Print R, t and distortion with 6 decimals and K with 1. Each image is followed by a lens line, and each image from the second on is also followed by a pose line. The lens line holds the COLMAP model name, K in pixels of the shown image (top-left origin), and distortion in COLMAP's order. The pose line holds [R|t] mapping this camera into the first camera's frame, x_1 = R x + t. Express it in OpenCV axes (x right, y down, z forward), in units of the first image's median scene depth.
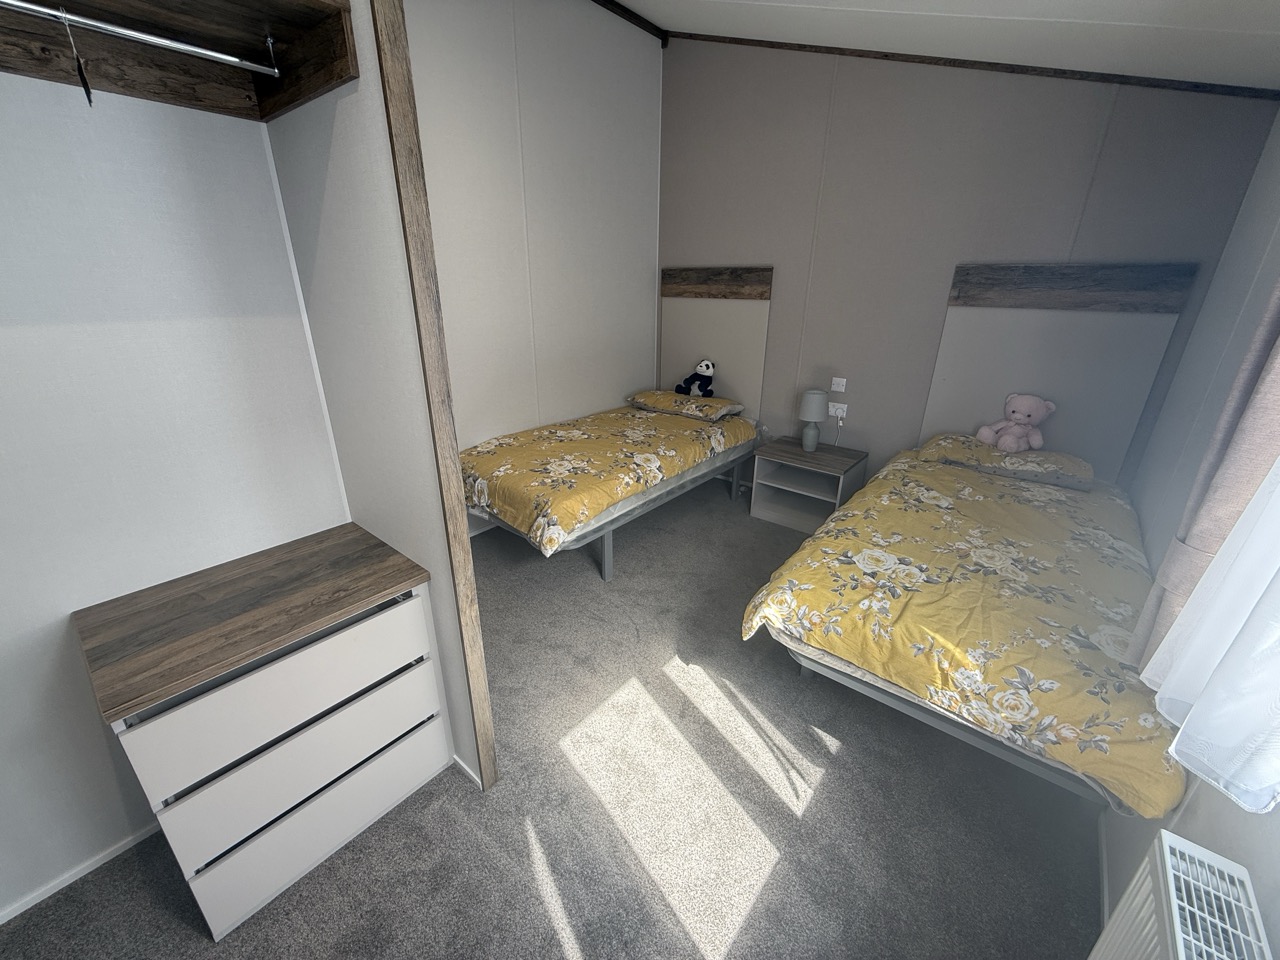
lens RADIAL K [[508.7, 0, 637.3], [0, 508.7, 478.0], [0, 0, 1]] dist [0.001237, -0.000270]
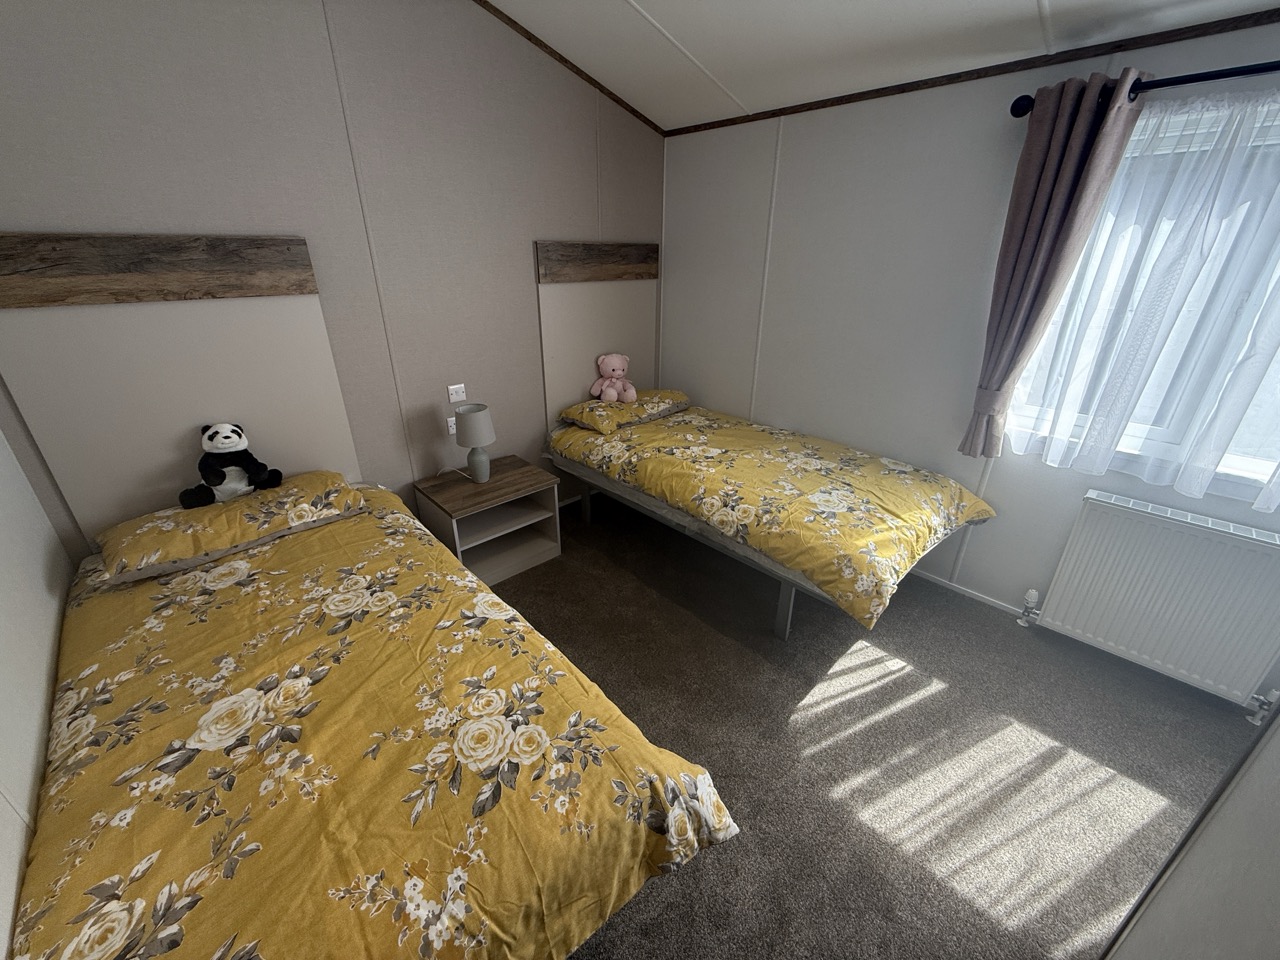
lens RADIAL K [[508.7, 0, 638.5], [0, 508.7, 477.6], [0, 0, 1]] dist [0.001237, -0.000270]
pose [[0.115557, -0.412747, 0.903486, -0.388078], [0.357194, 0.866001, 0.349937, -0.282188], [-0.926855, 0.282282, 0.247503, 0.669550]]
